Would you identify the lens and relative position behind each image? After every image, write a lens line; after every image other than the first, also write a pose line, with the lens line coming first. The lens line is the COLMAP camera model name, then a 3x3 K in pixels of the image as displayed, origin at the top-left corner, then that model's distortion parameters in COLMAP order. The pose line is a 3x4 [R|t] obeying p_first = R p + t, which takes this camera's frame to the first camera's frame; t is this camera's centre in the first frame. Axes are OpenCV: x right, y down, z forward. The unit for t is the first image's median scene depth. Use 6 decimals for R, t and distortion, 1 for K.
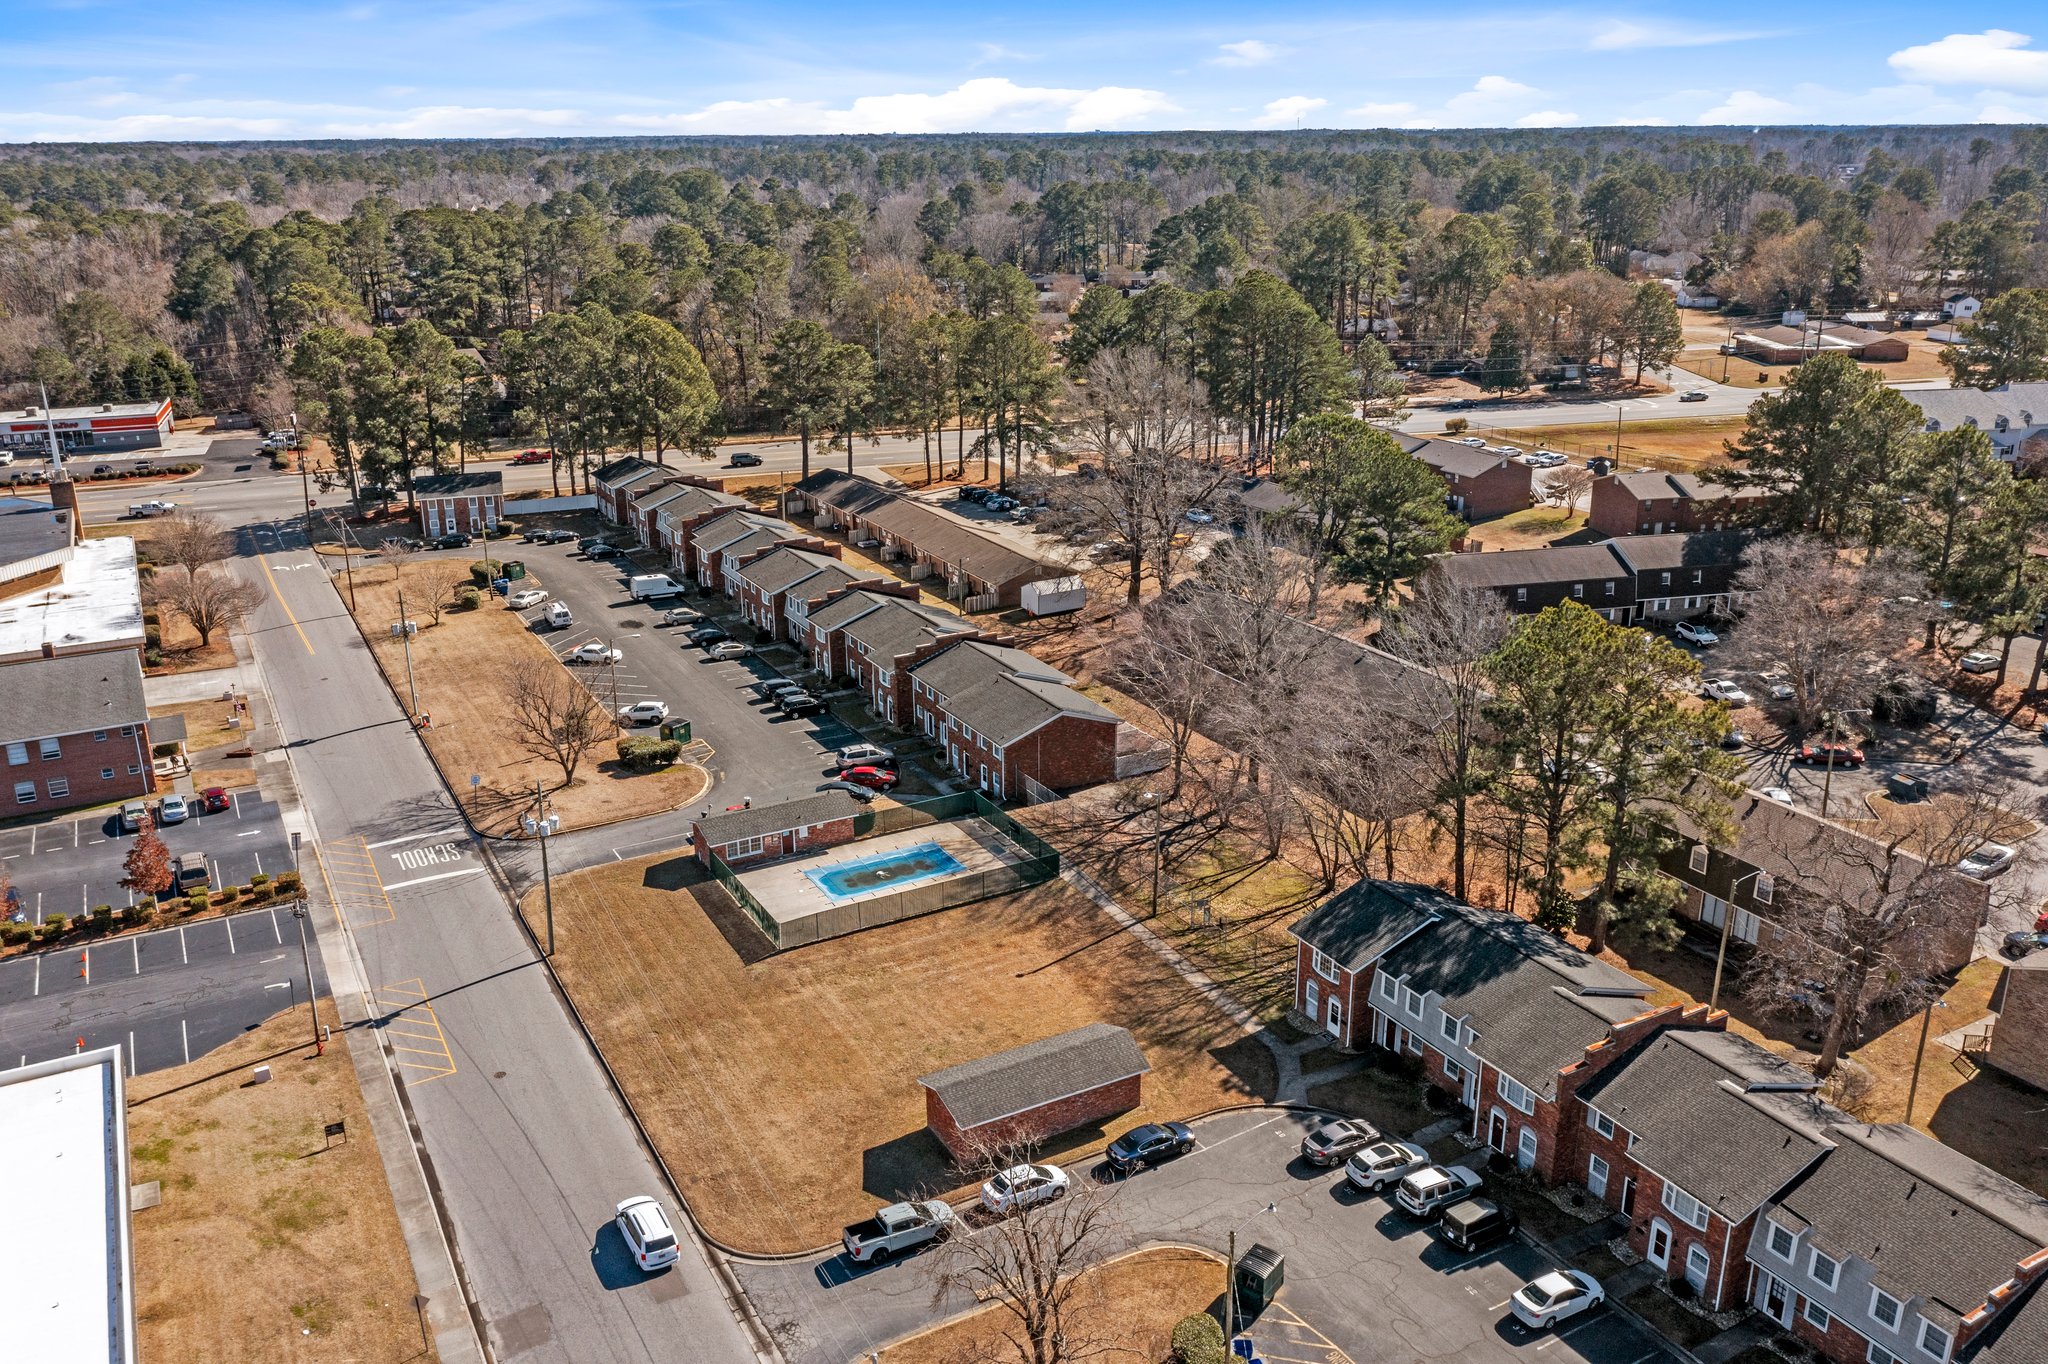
lens RADIAL K [[1623.1, 0, 1025.5], [0, 1623.1, 685.9], [0, 0, 1]] dist [-0.011438, 0.001706]
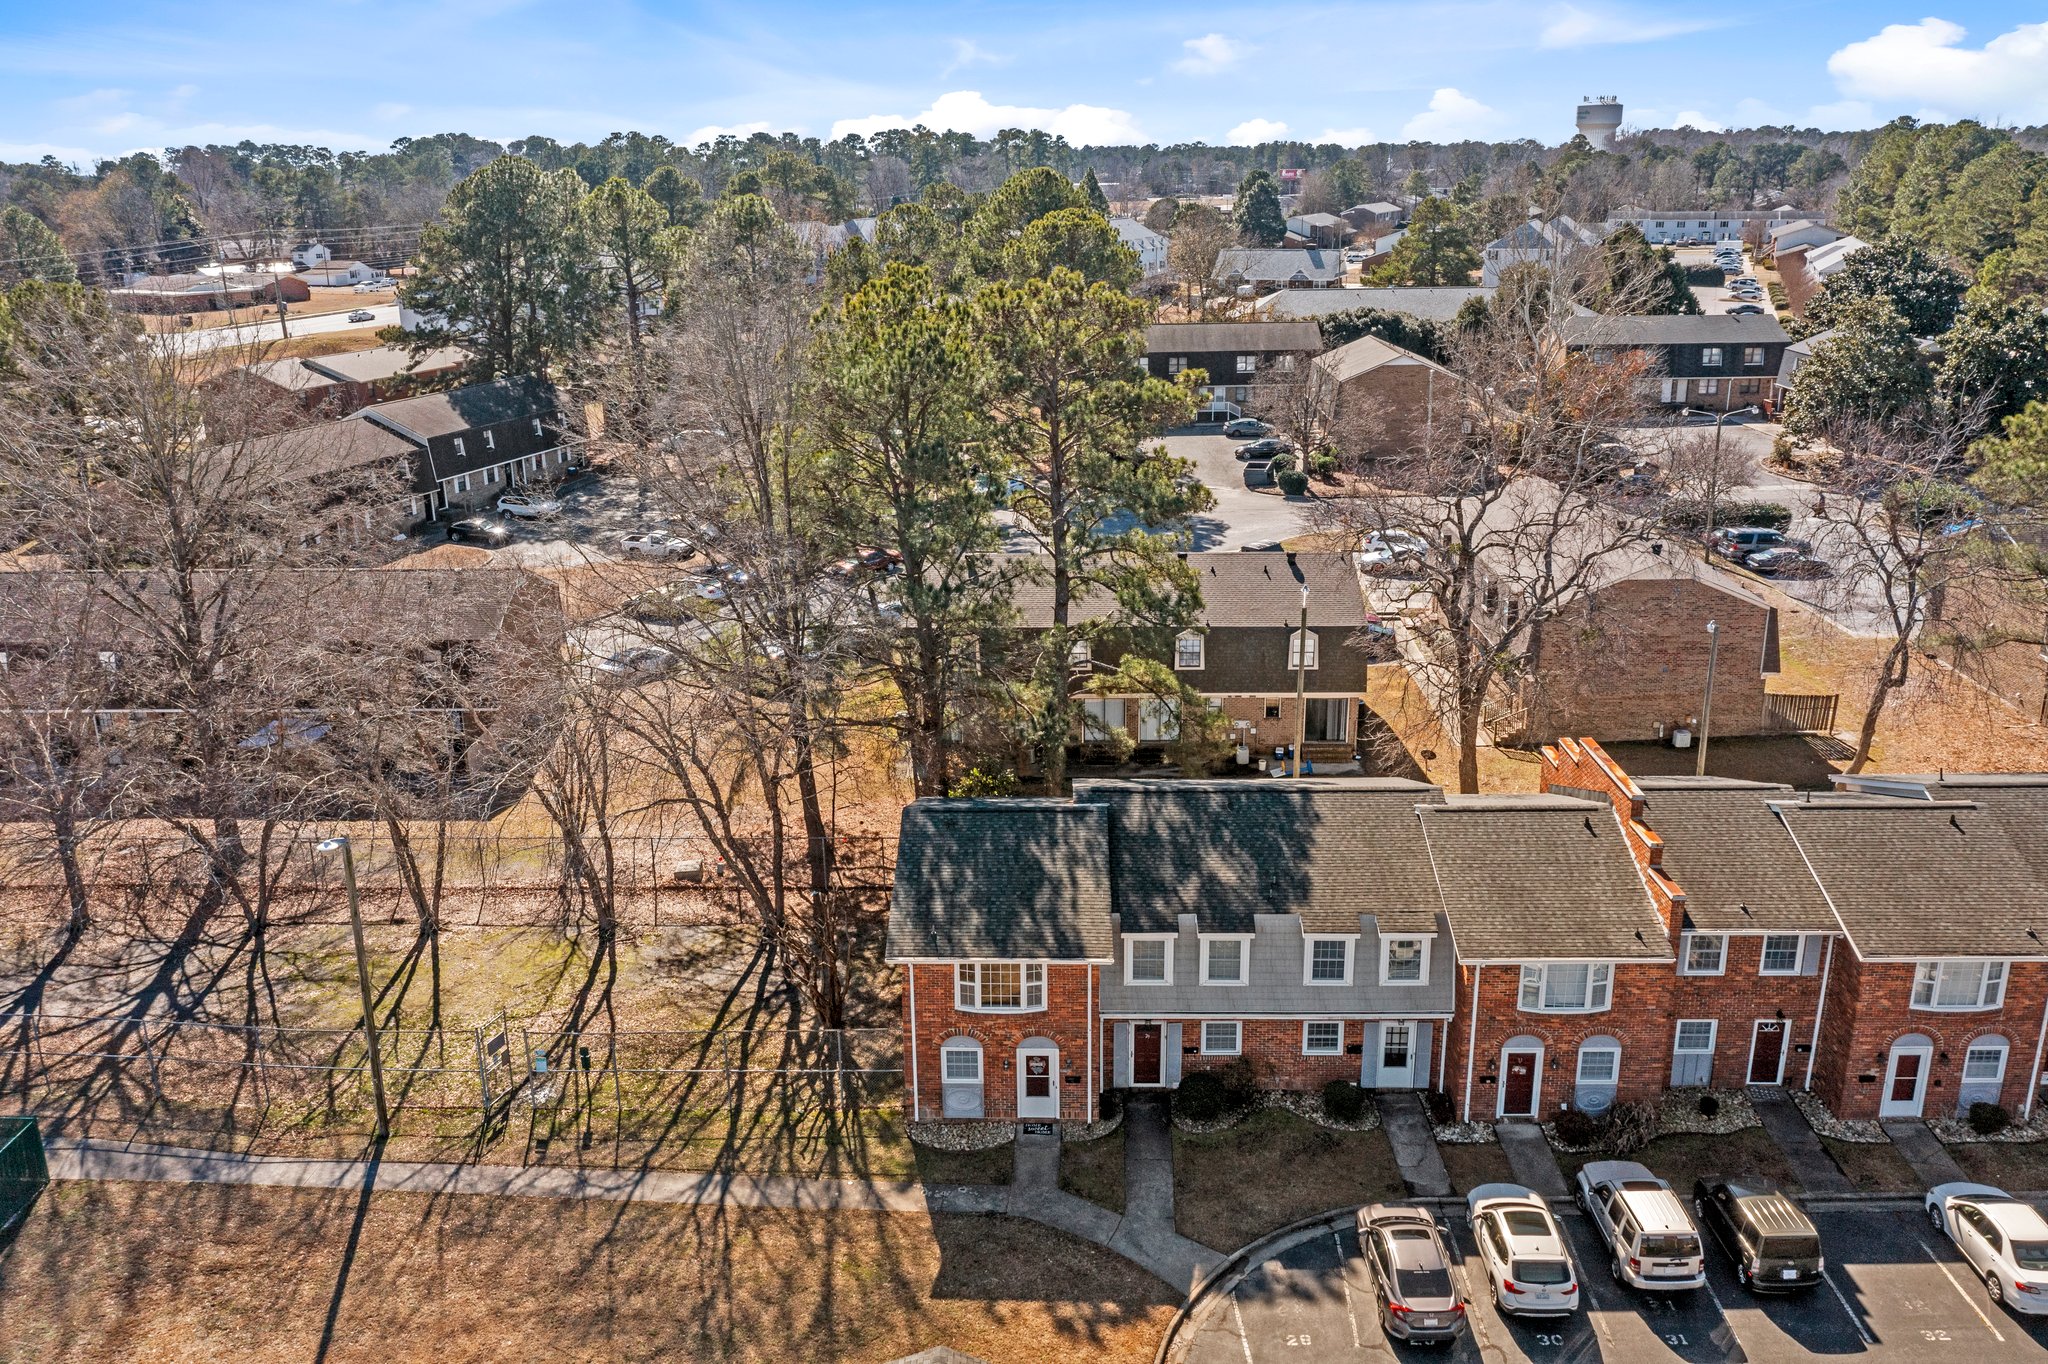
lens RADIAL K [[1612.2, 0, 1027.6], [0, 1612.2, 676.8], [0, 0, 1]] dist [-0.013976, -0.008031]
pose [[0.507359, -0.257305, 0.822424, -0.124850], [0.290751, 0.949531, 0.117706, 0.027688], [-0.811203, 0.179401, 0.556565, 0.544029]]
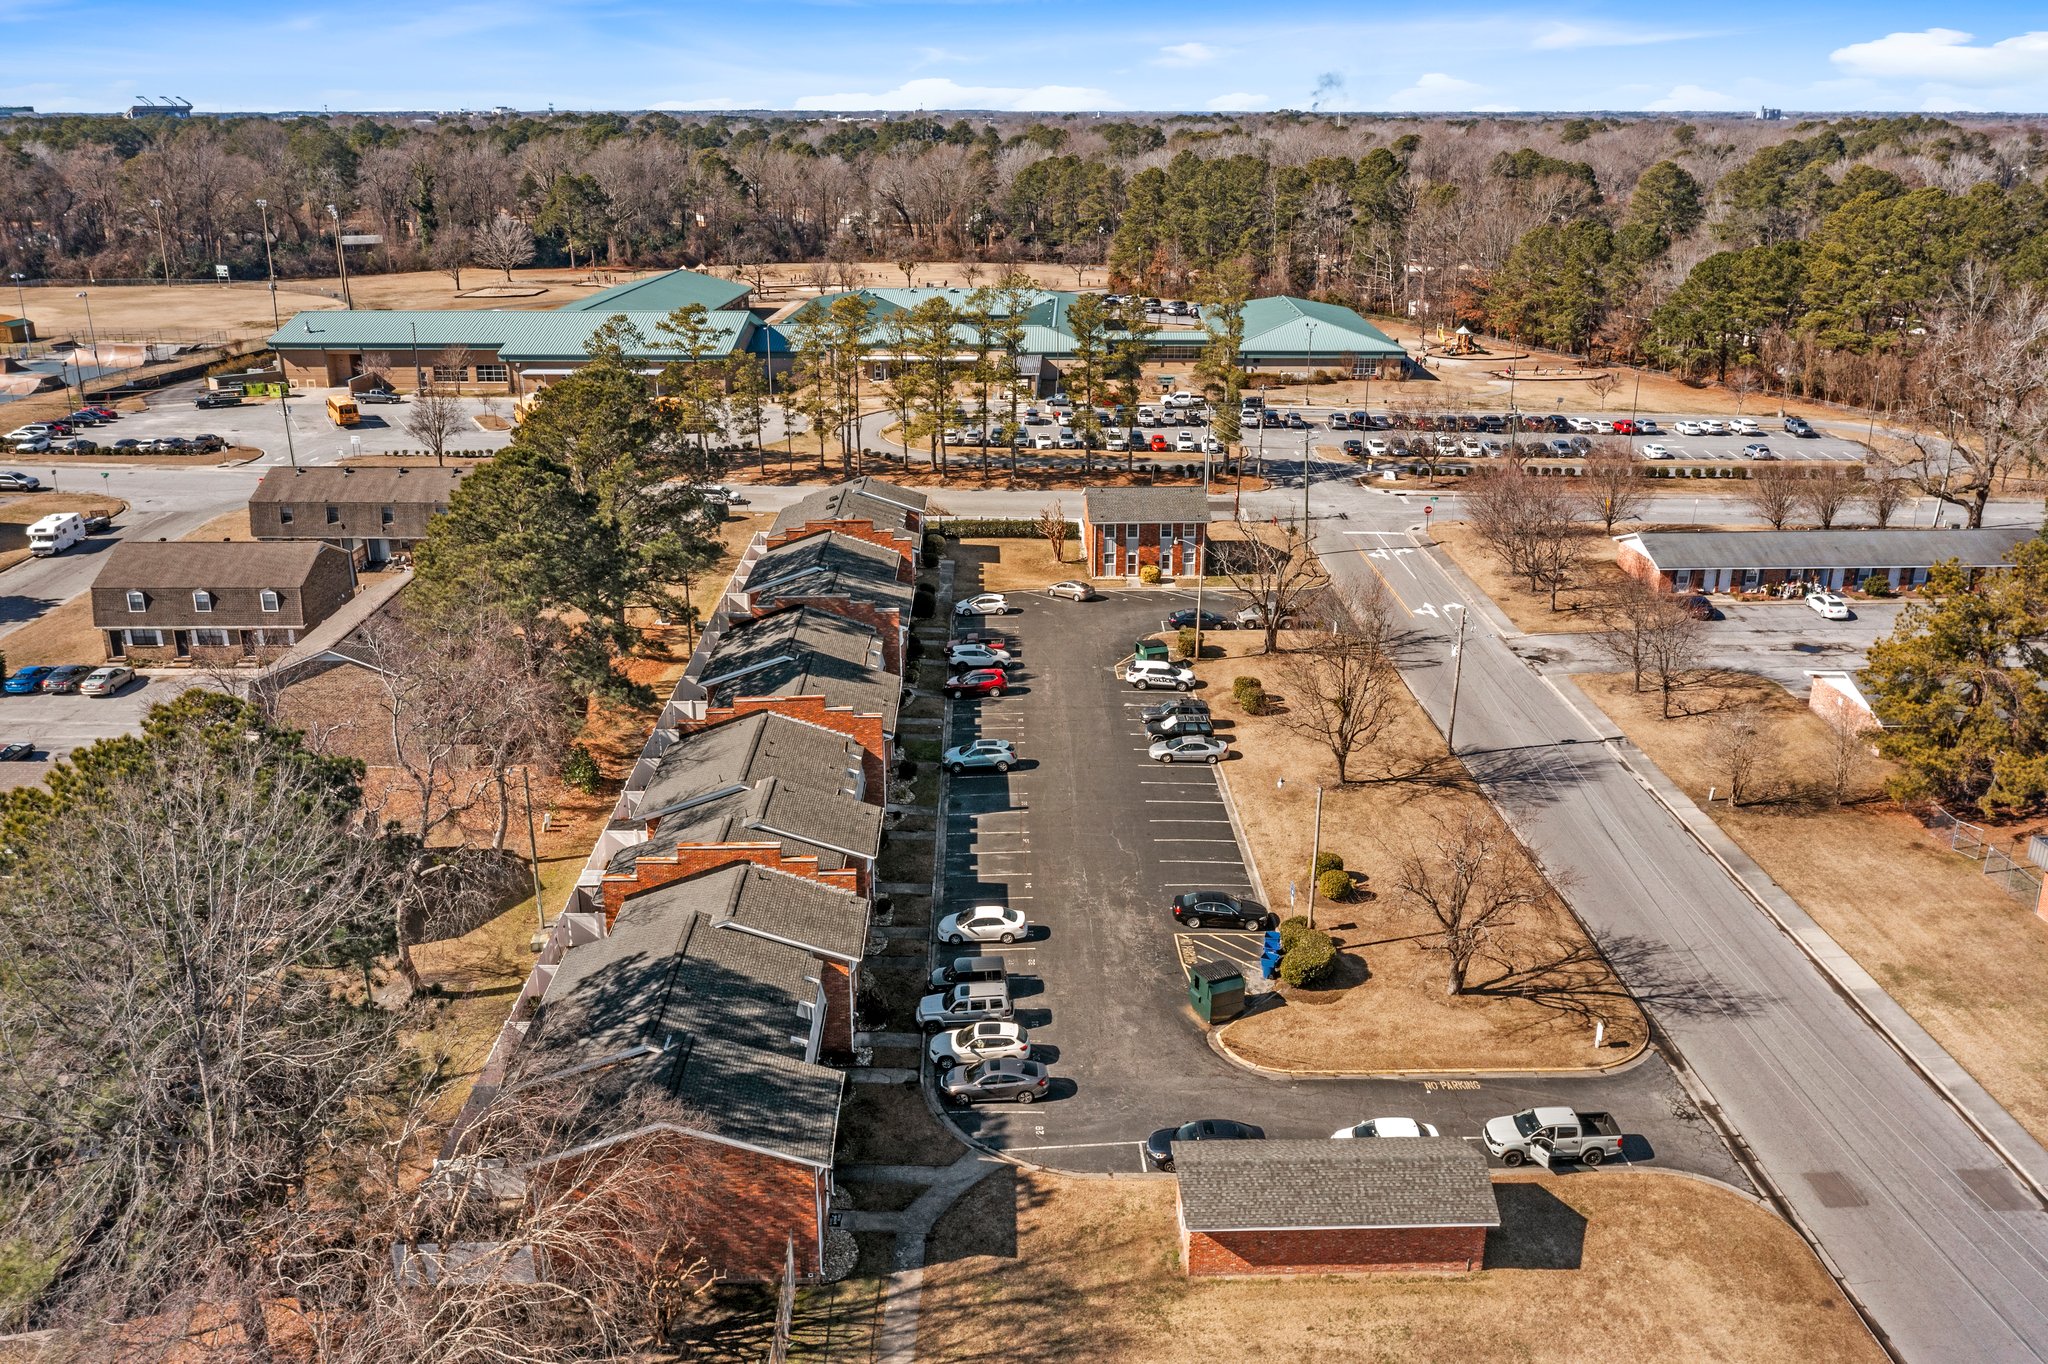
lens RADIAL K [[1648.1, 0, 1027.7], [0, 1648.1, 641.5], [0, 0, 1]] dist [-0.015598, -0.006032]
pose [[-0.887189, -0.133632, 0.441631, -0.112630], [0.155469, 0.814594, 0.558807, -0.257271], [-0.434424, 0.564428, -0.701924, 0.987477]]
